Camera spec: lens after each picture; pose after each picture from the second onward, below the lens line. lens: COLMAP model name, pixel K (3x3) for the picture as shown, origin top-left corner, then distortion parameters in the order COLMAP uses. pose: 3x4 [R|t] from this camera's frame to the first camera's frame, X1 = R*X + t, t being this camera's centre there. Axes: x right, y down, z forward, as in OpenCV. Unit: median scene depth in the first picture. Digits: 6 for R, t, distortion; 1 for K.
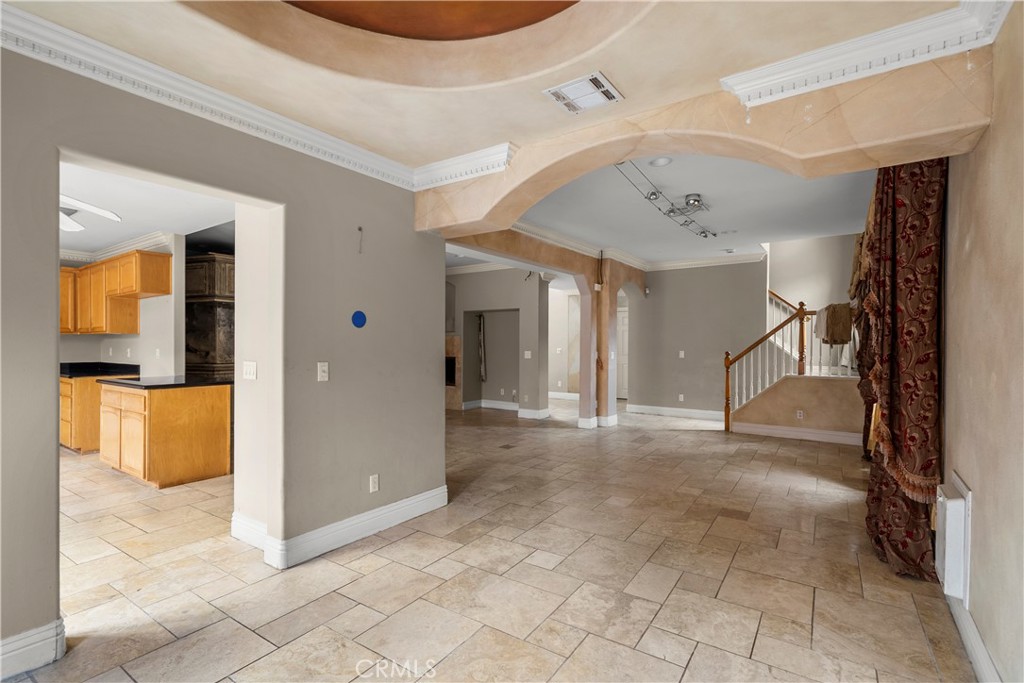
lens RADIAL K [[475.7, 0, 505.0], [0, 475.7, 346.0], [0, 0, 1]] dist [0.001488, 0.000294]
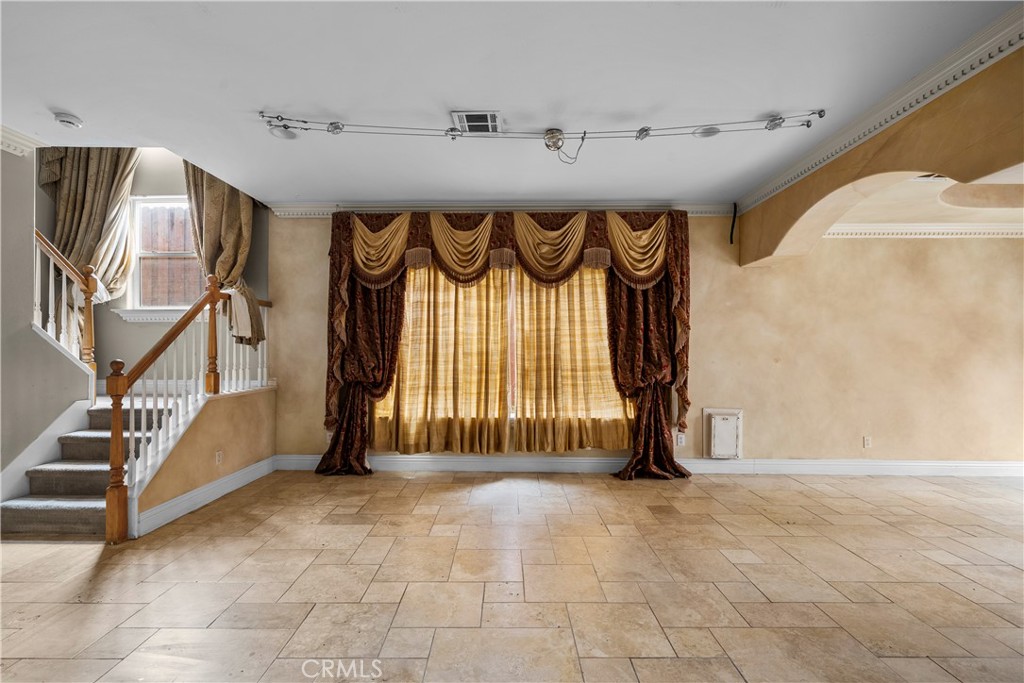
lens RADIAL K [[475.7, 0, 504.2], [0, 475.7, 346.7], [0, 0, 1]] dist [0.001488, 0.000294]
pose [[-0.564640, -0.003193, 0.825331, -0.121714], [-0.004268, 0.999990, 0.000950, -0.003062], [-0.825326, -0.002986, -0.564648, 1.244188]]
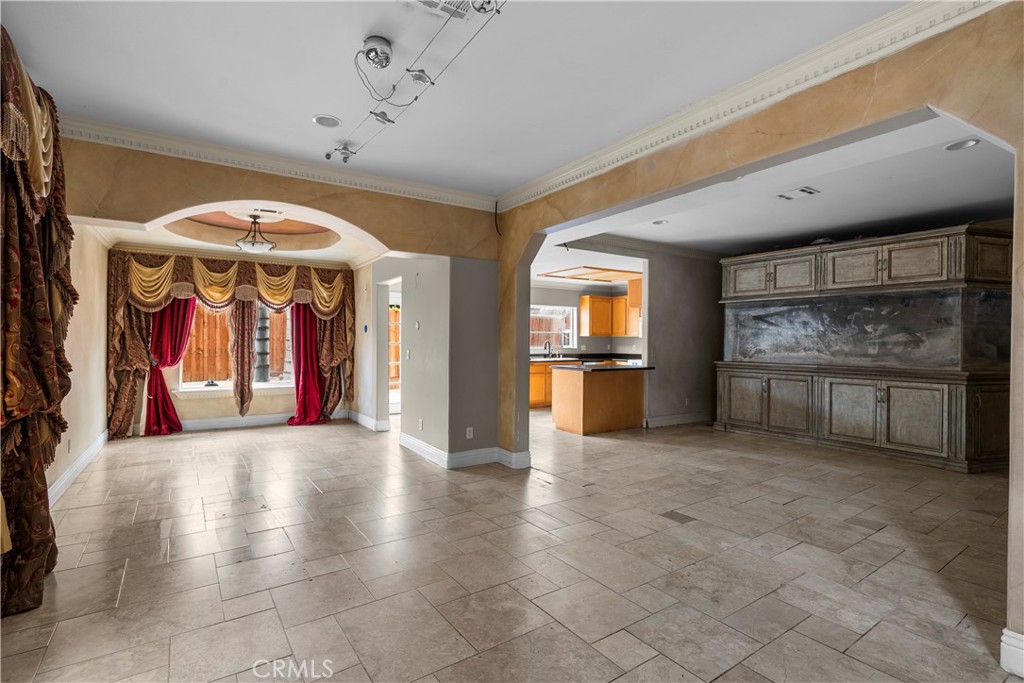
lens RADIAL K [[475.7, 0, 510.8], [0, 475.7, 343.3], [0, 0, 1]] dist [0.001488, 0.000294]
pose [[-0.353244, 0.000013, -0.935531, 0.695100], [-0.011511, 0.999924, 0.004361, -0.002792], [0.935460, 0.012309, -0.353217, 1.124345]]
